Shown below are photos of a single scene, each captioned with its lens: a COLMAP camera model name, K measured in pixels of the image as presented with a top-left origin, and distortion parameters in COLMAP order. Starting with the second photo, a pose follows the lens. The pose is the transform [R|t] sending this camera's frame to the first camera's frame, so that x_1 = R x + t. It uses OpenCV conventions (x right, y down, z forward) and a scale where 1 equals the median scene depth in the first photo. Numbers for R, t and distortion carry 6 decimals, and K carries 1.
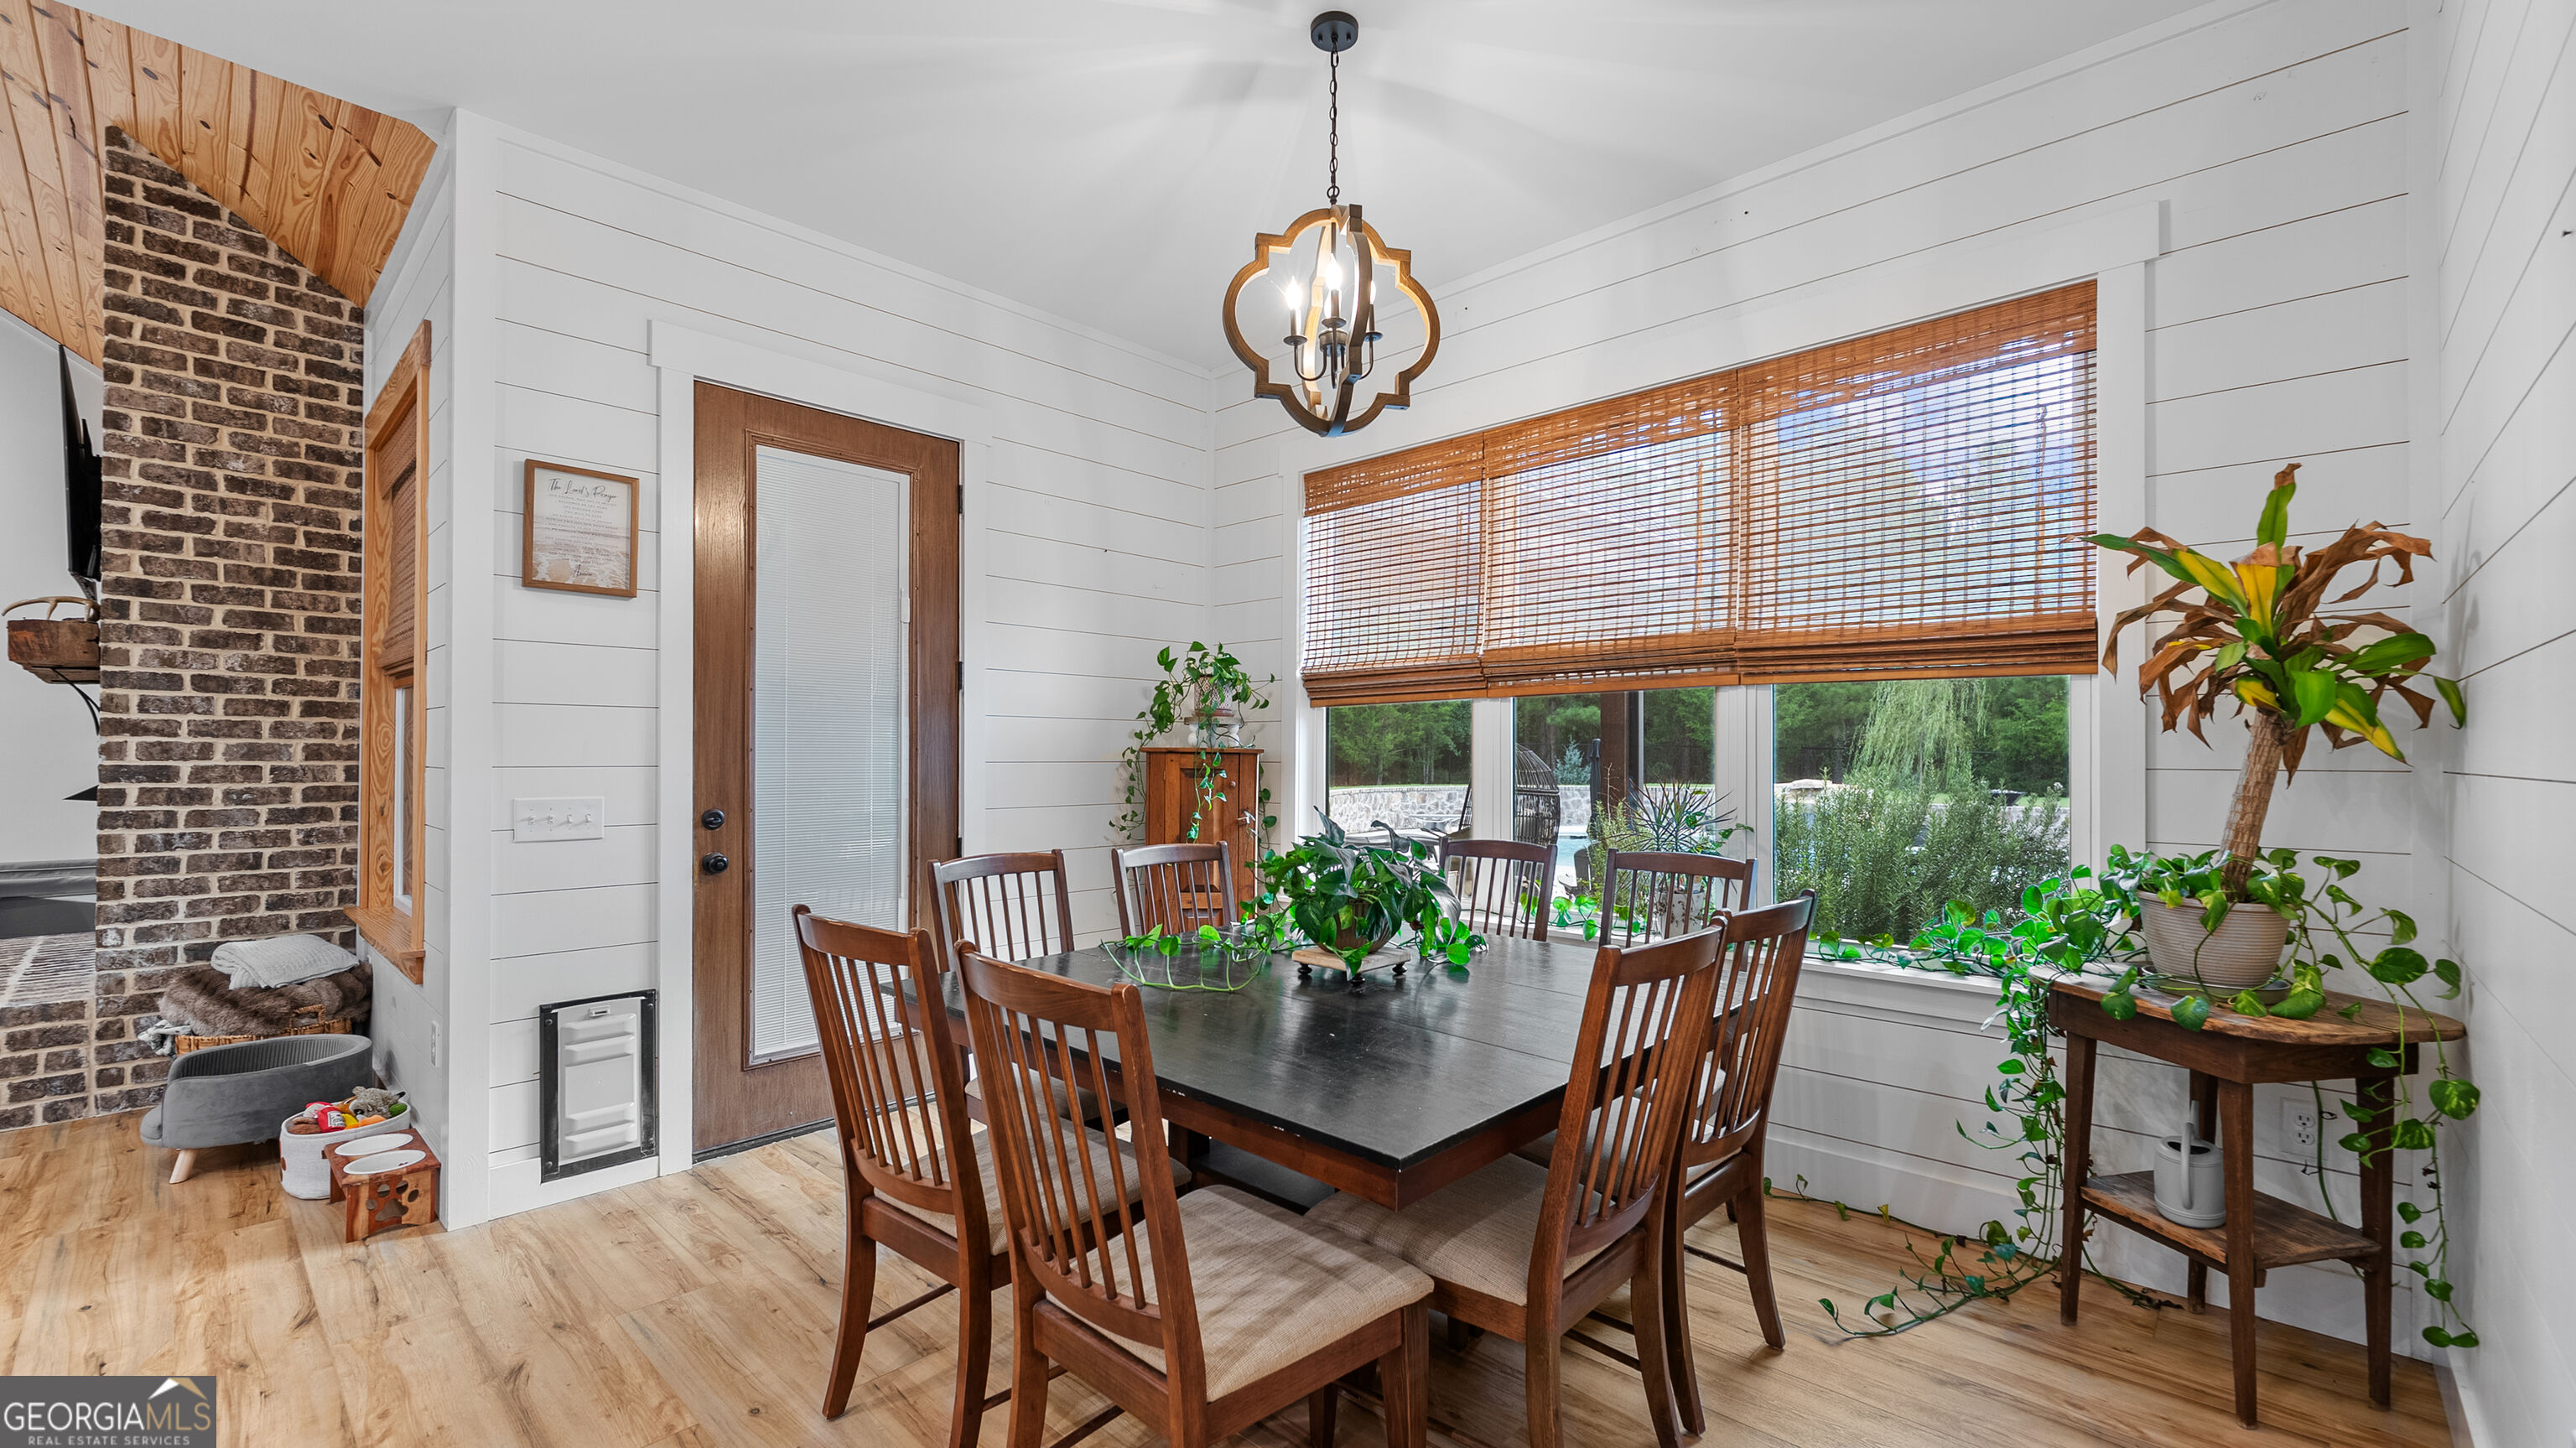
lens RADIAL K [[1071.1, 0, 1278.8], [0, 1071.1, 750.4], [0, 0, 1]] dist [-0.000783, 0.000125]
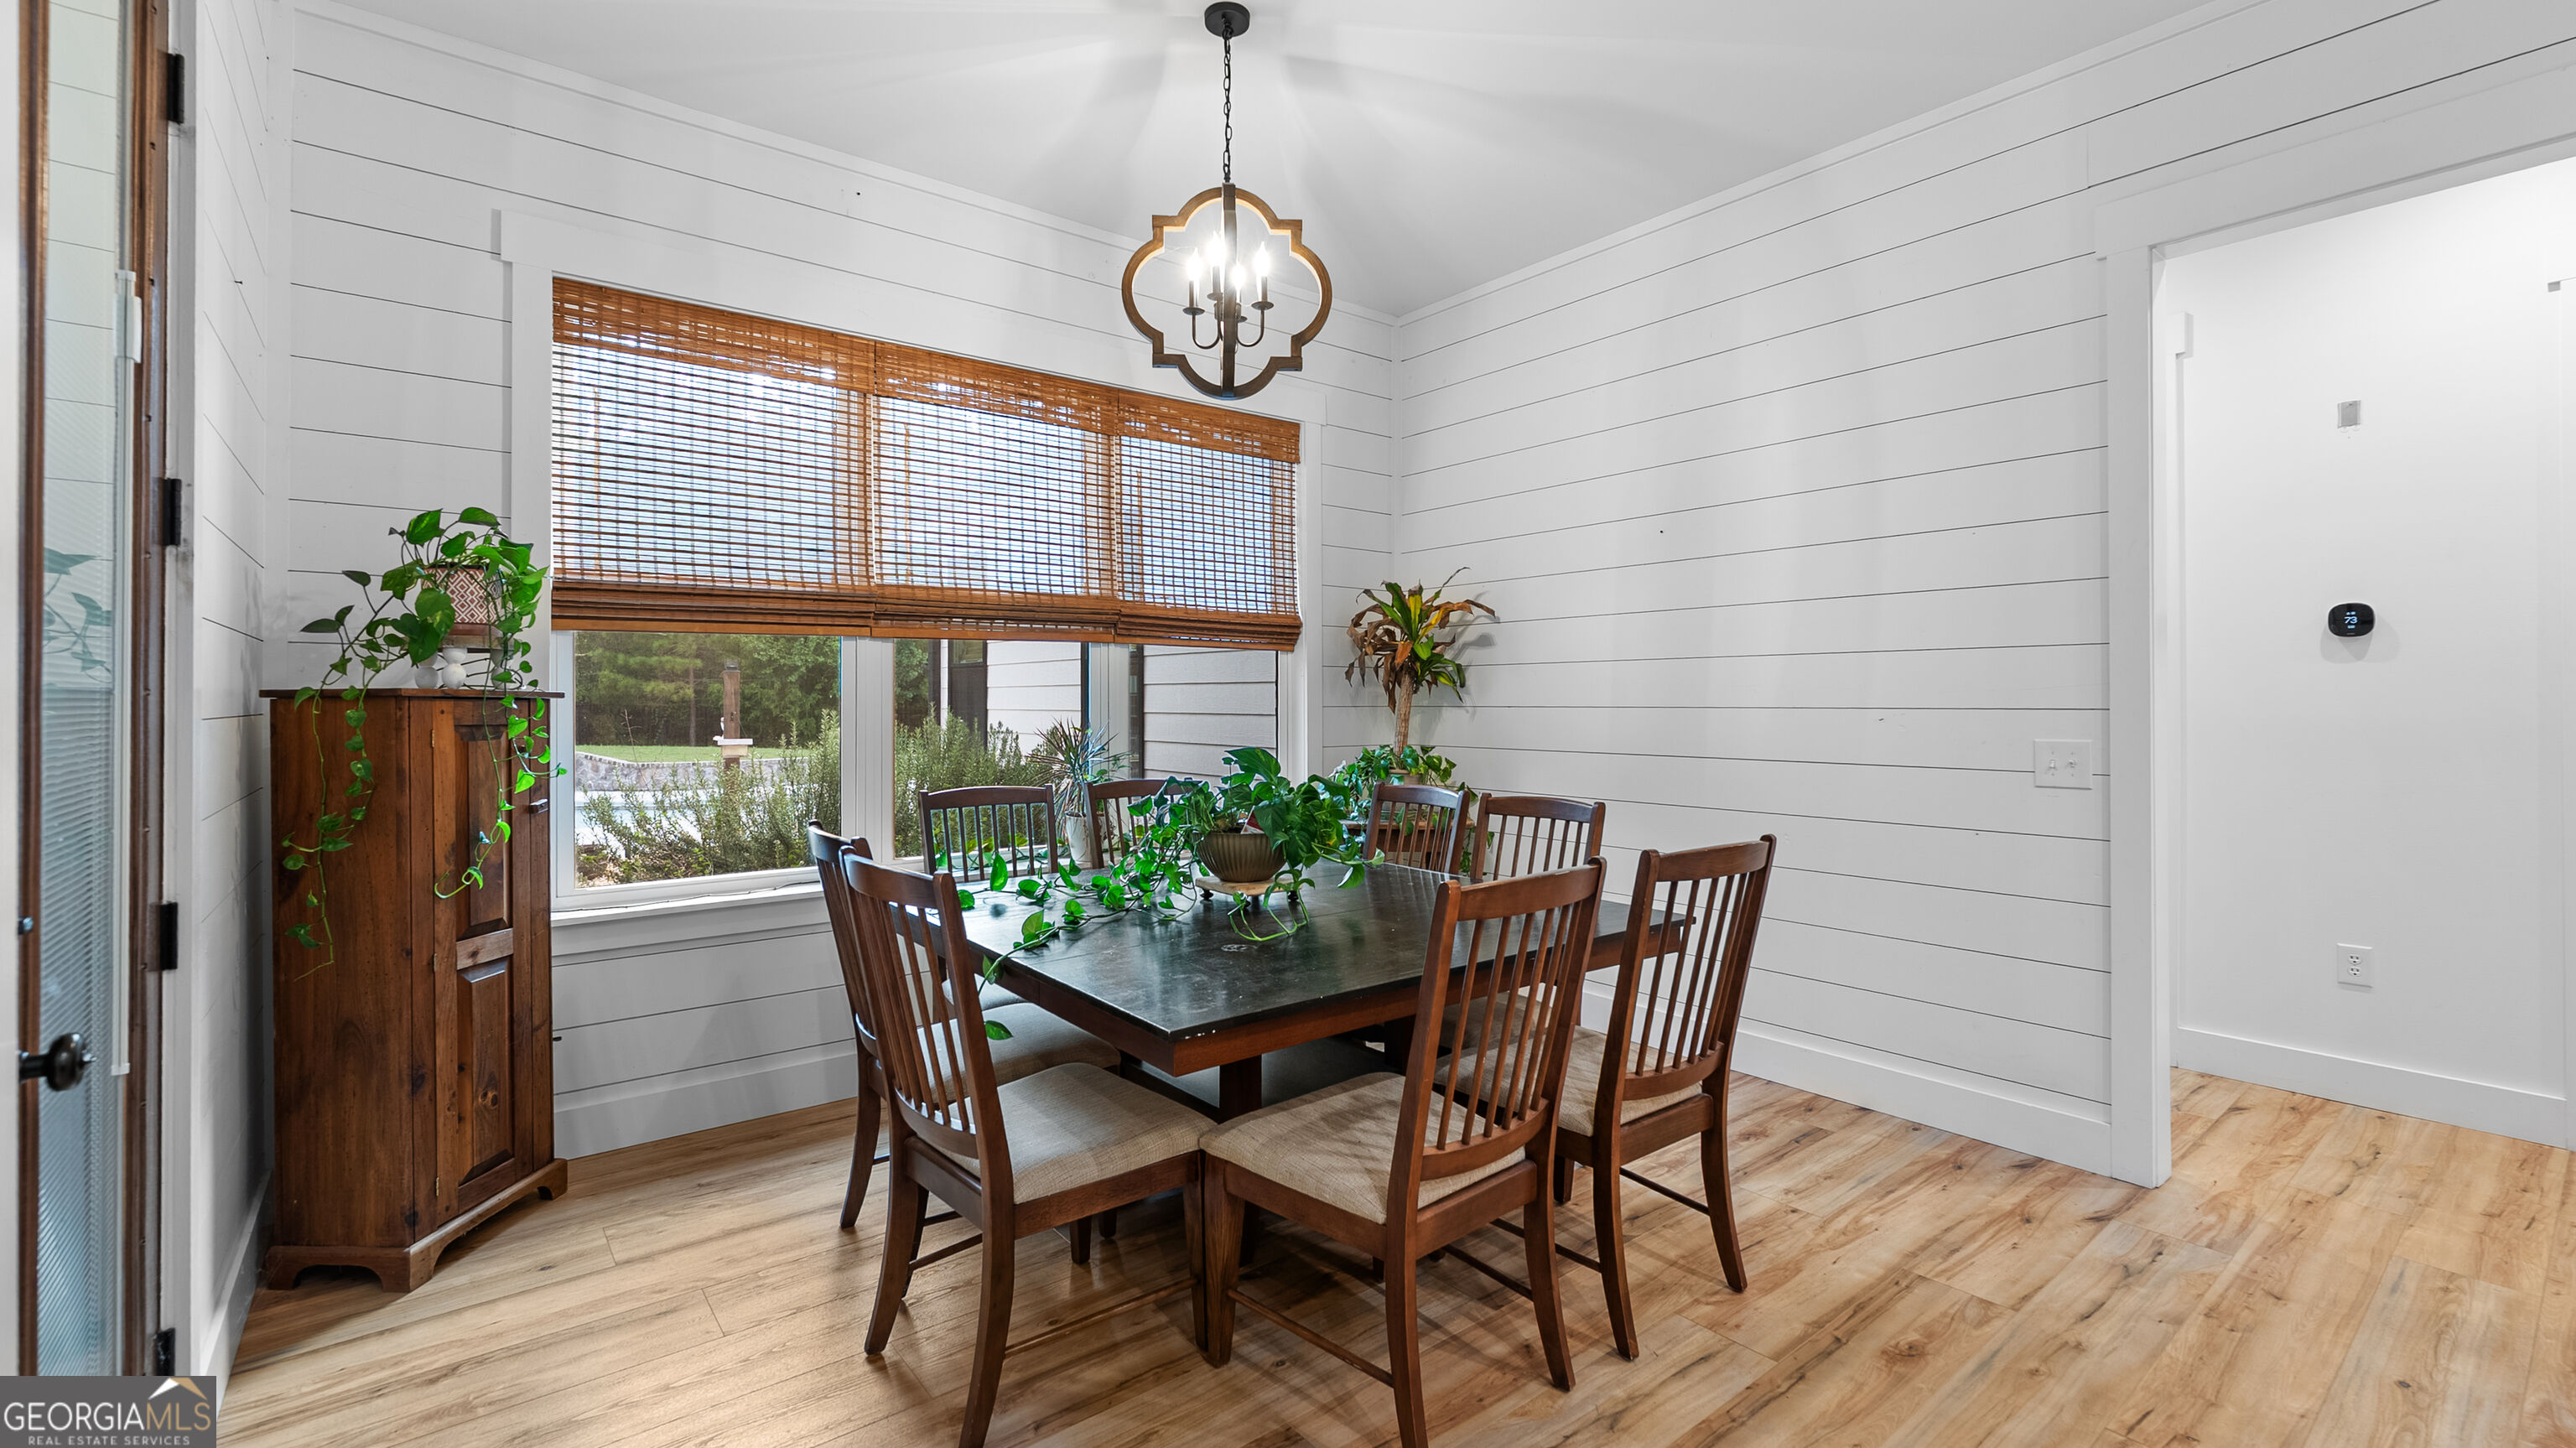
lens RADIAL K [[1071.1, 0, 1273.3], [0, 1071.1, 704.8], [0, 0, 1]] dist [-0.000783, 0.000125]
pose [[0.141428, -0.010611, 0.989892, -0.660642], [-0.002146, 0.999937, 0.011025, -0.001443], [-0.989946, -0.003684, 0.141396, 0.538536]]
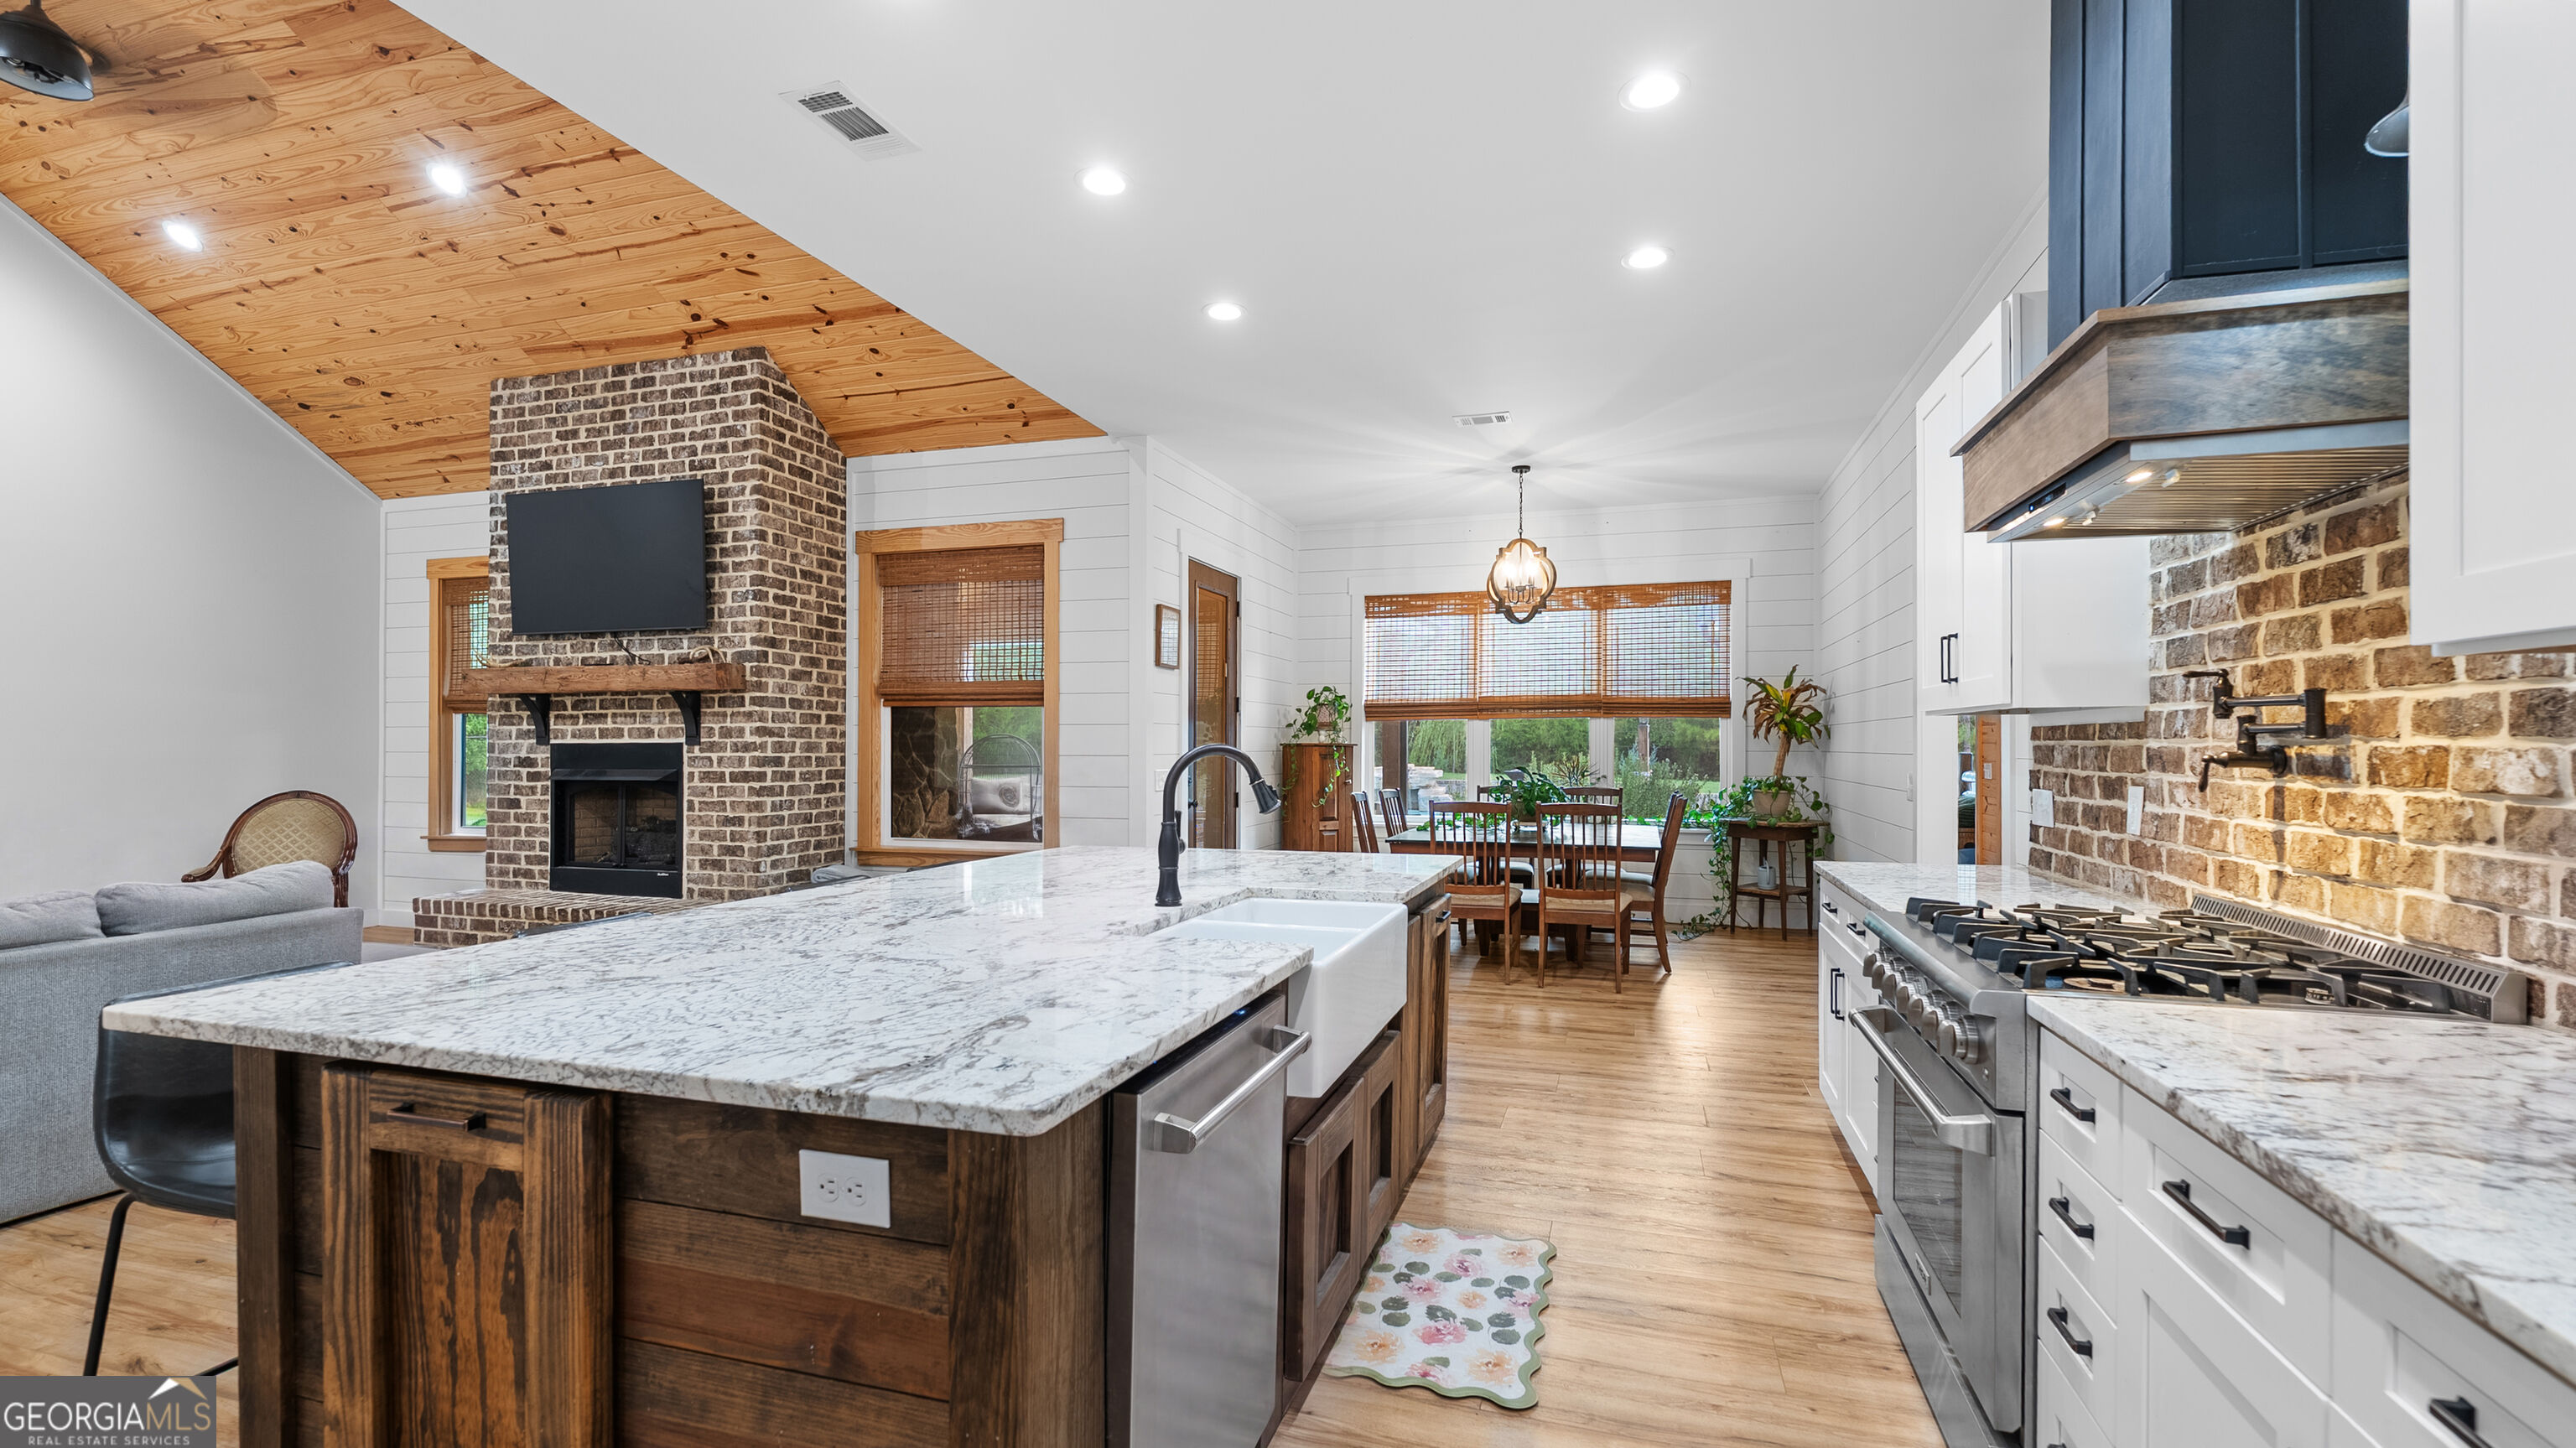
lens RADIAL K [[1071.1, 0, 1310.1], [0, 1071.1, 741.3], [0, 0, 1]] dist [-0.000783, 0.000125]
pose [[0.895605, -0.000769, 0.444849, -1.033784], [0.000188, 0.999999, 0.001349, -0.009546], [-0.444849, -0.001124, 0.895605, -0.729716]]
